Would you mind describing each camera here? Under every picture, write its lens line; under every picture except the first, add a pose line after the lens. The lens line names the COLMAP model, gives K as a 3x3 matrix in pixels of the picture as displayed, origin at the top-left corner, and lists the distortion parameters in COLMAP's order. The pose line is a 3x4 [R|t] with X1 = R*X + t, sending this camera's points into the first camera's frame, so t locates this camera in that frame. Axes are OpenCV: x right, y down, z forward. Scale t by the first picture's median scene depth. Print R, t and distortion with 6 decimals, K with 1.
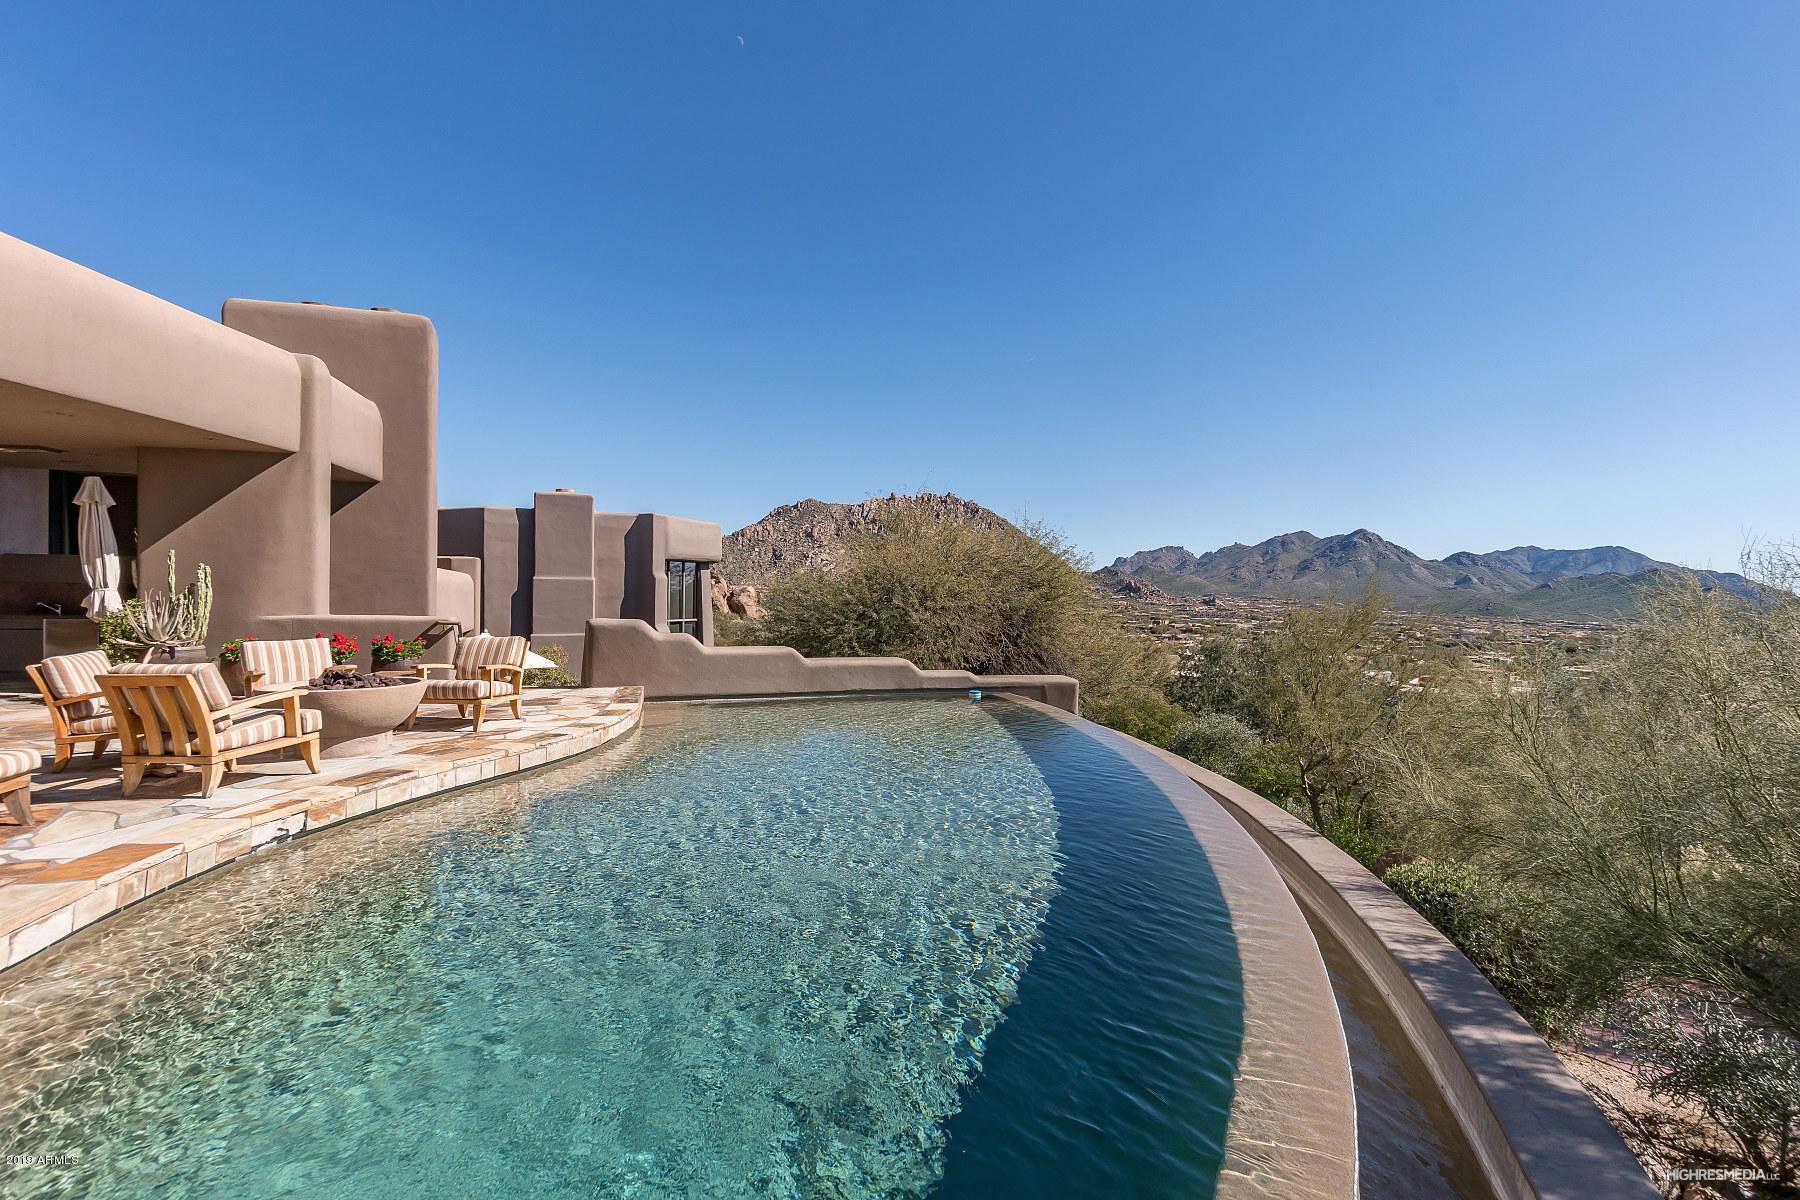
lens RADIAL K [[832.8, 0, 900.0], [0, 832.8, 600.0], [0, 0, 1]] dist [0.000449, 0.000103]
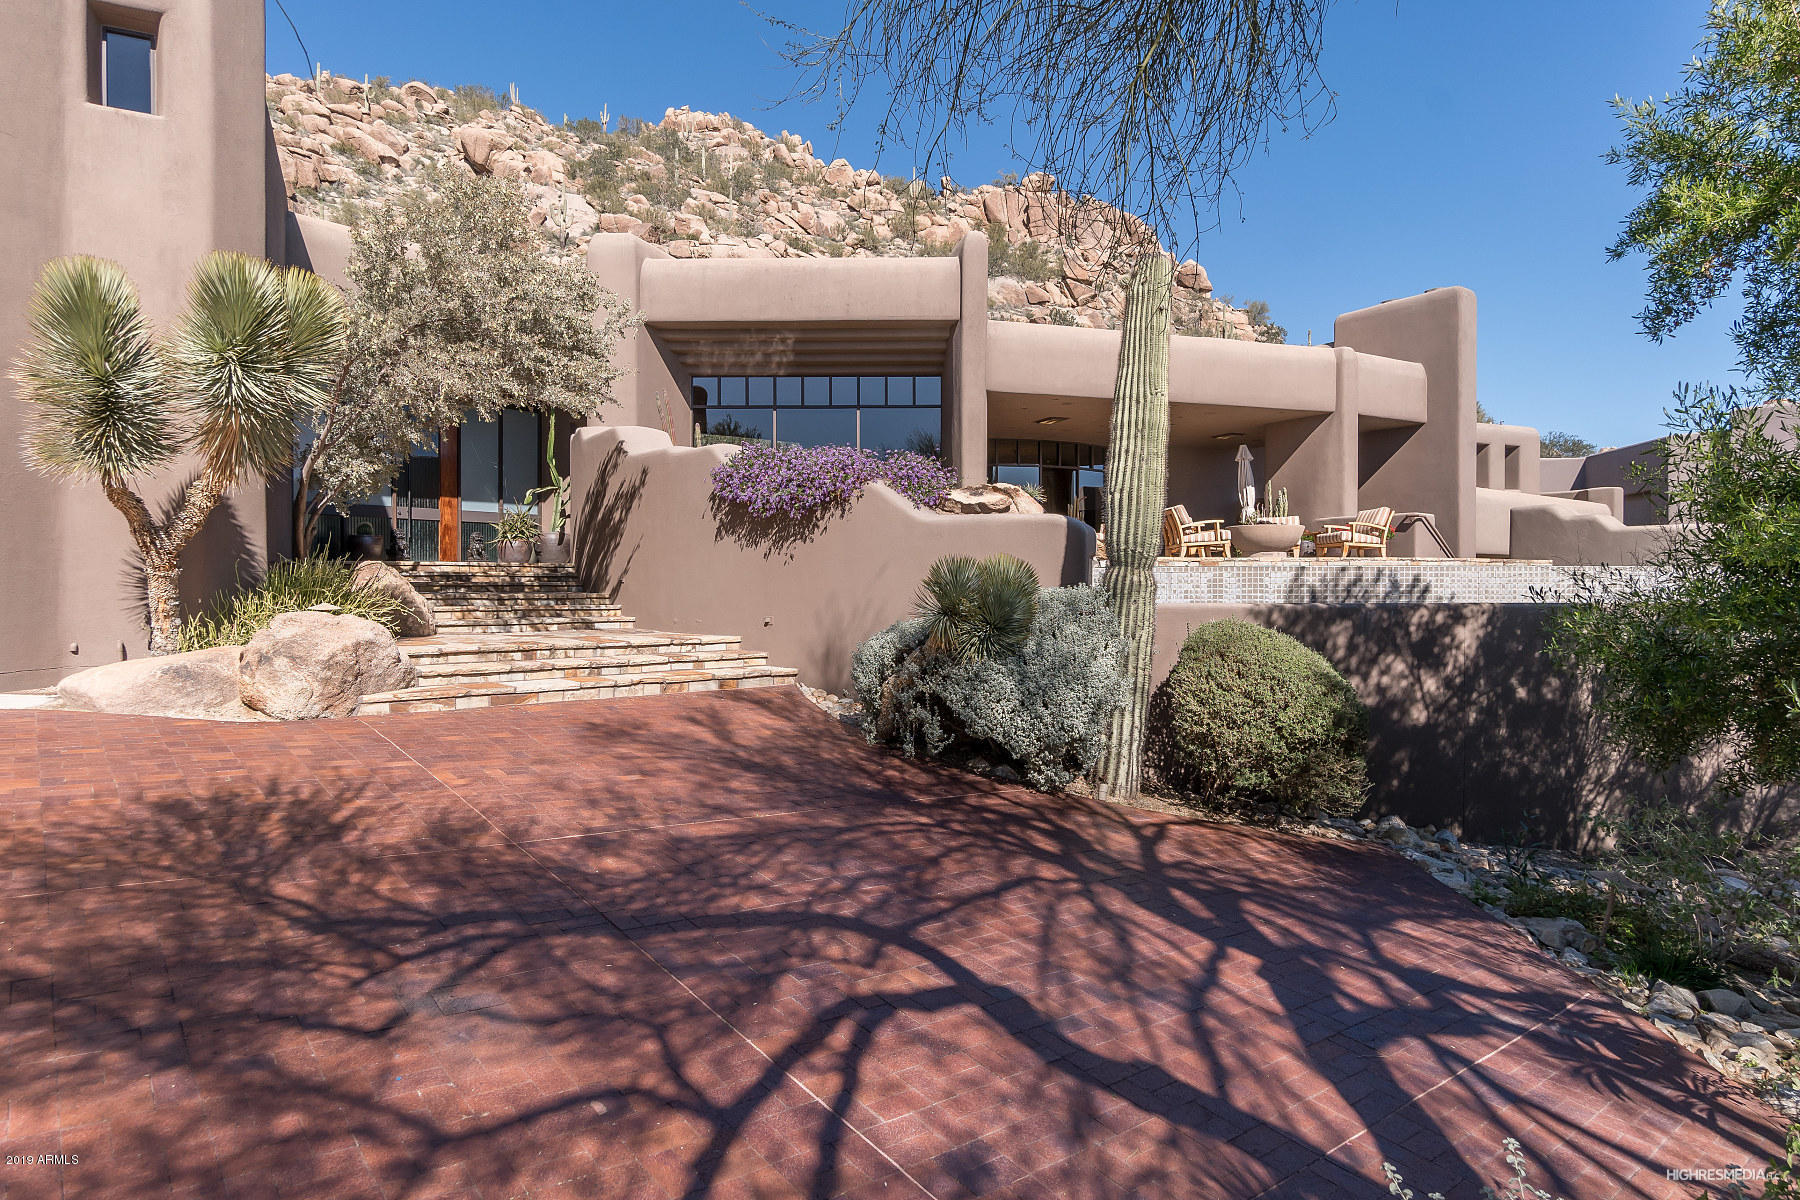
lens RADIAL K [[1022.7, 0, 900.0], [0, 1022.7, 600.0], [0, 0, 1]] dist [-0.003952, -0.002806]
pose [[0.273714, 0.002830, -0.961807, 1.098254], [-0.000514, 0.999996, 0.002796, 0.208991], [0.961811, -0.000271, 0.273714, -0.365855]]
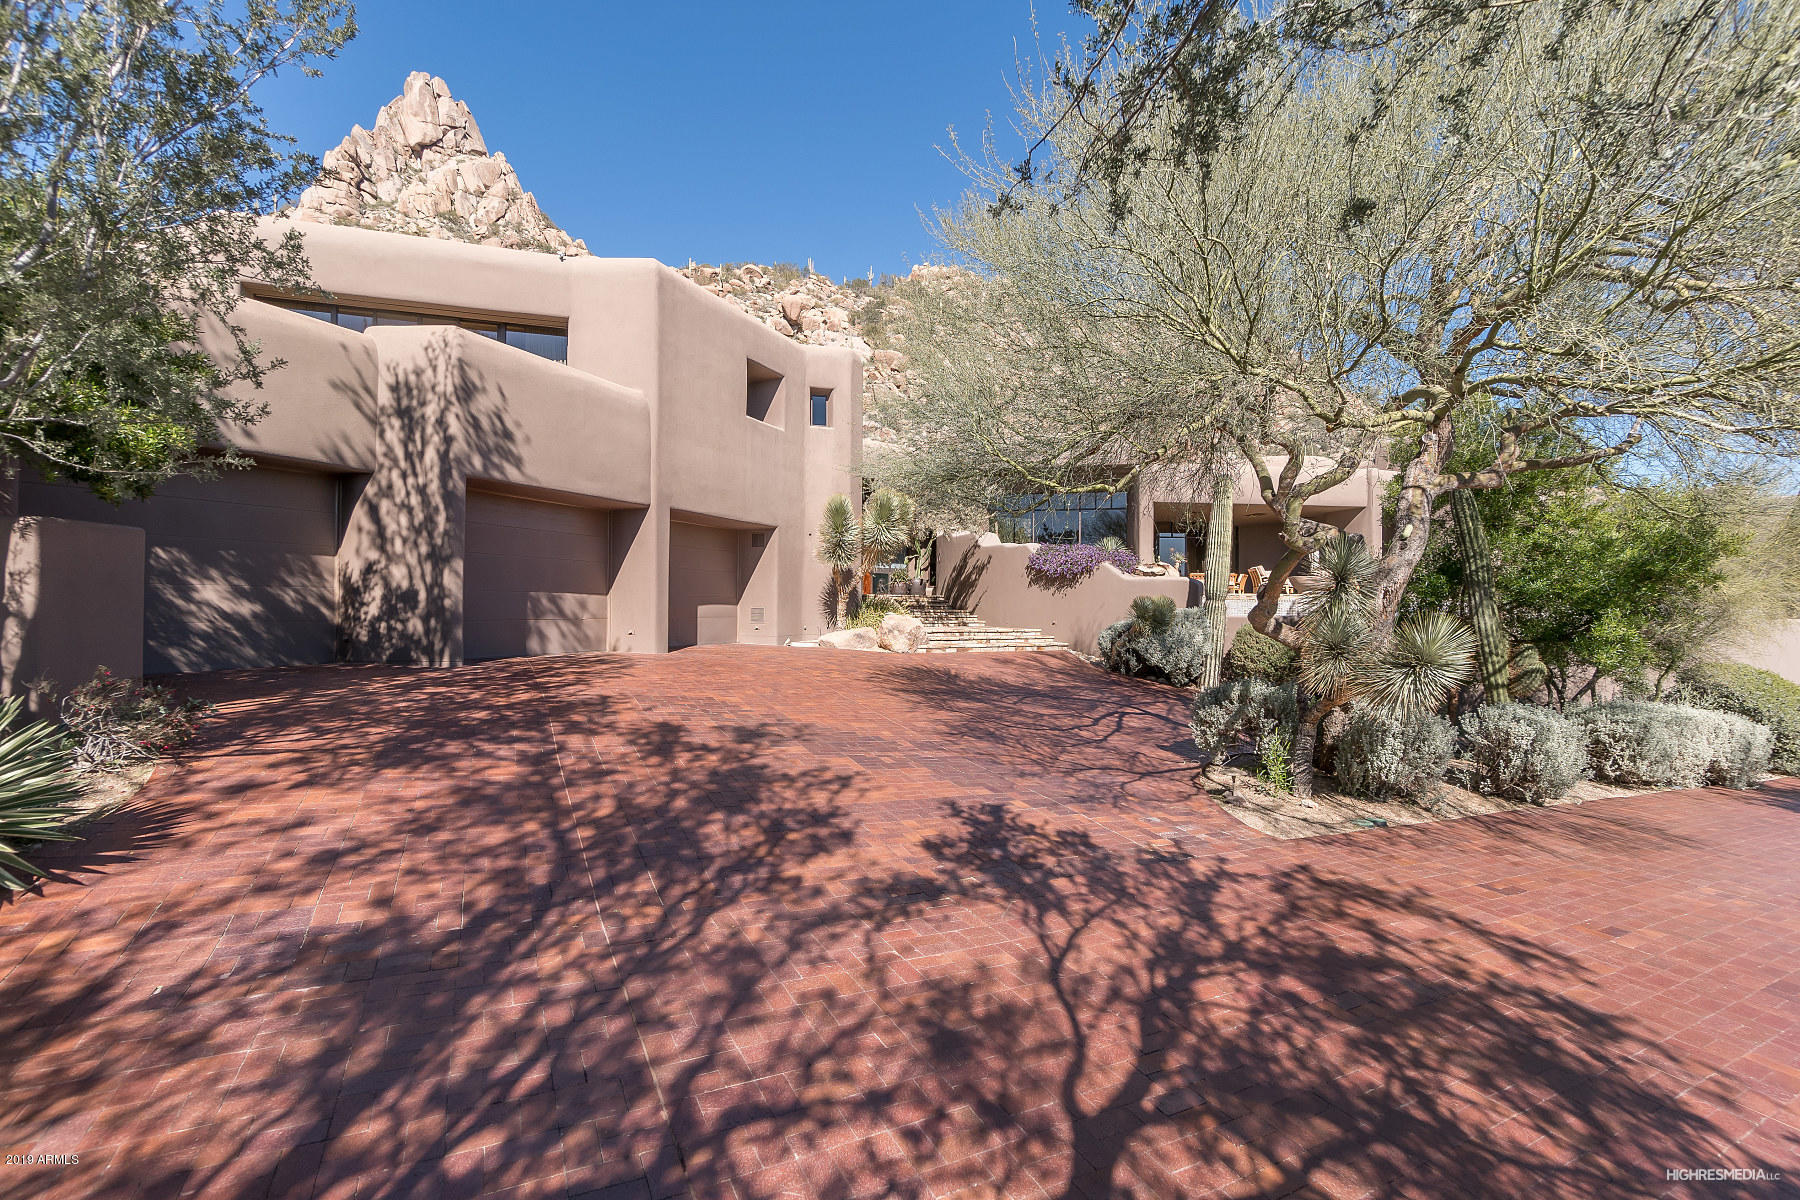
lens RADIAL K [[781.1, 0, 914.7], [0, 781.1, 608.9], [0, 0, 1]] dist [-0.002360, -0.000271]
pose [[0.070051, -0.008570, -0.997507, 2.014237], [-0.010968, 0.999896, -0.009361, 0.225641], [0.997483, 0.011597, 0.069950, -0.726036]]
